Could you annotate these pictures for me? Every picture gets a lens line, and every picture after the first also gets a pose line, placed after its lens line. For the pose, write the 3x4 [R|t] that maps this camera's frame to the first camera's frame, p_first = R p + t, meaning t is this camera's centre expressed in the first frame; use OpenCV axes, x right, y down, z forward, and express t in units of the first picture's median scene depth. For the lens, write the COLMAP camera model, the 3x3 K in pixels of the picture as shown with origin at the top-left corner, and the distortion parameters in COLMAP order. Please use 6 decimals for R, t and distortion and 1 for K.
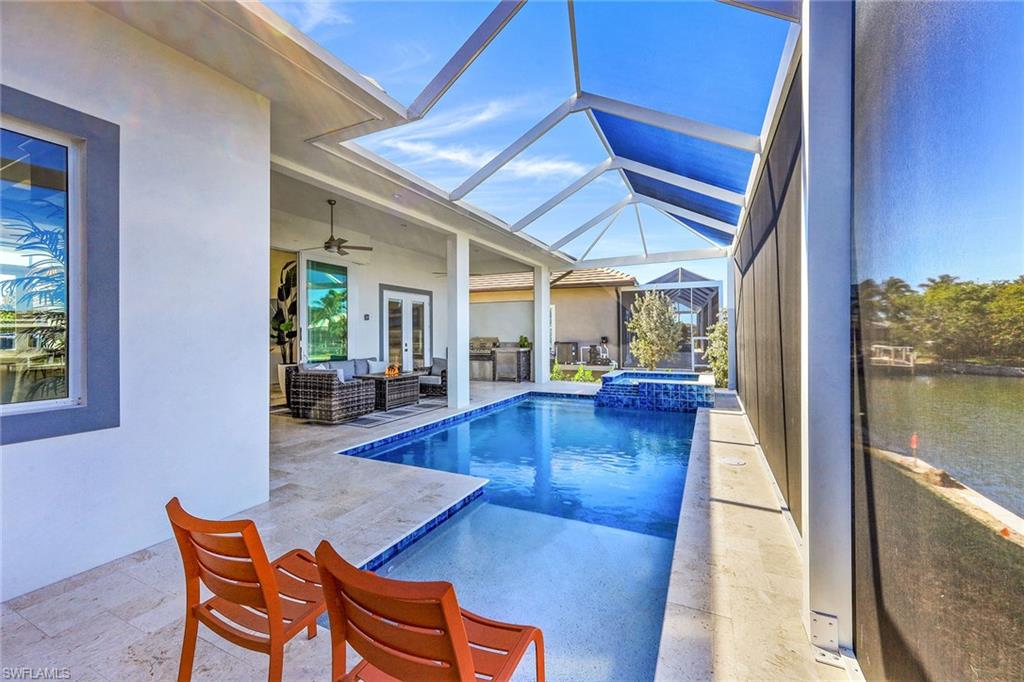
lens RADIAL K [[412.1, 0, 510.2], [0, 412.1, 337.9], [0, 0, 1]] dist [-0.001404, -0.000188]
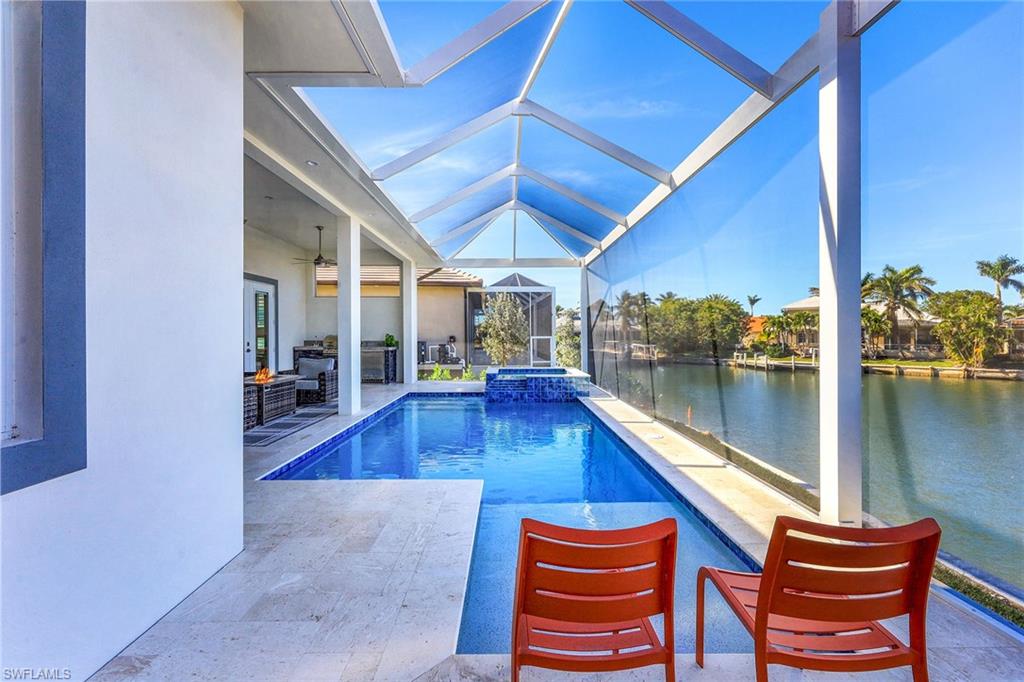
lens RADIAL K [[414.8, 0, 510.6], [0, 414.8, 338.2], [0, 0, 1]] dist [-0.002104, -0.000136]
pose [[0.895128, 0.001426, 0.445807, -0.141937], [-0.001562, 0.999999, -0.000064, 0.004313], [-0.445806, -0.000639, 0.895129, 0.034542]]
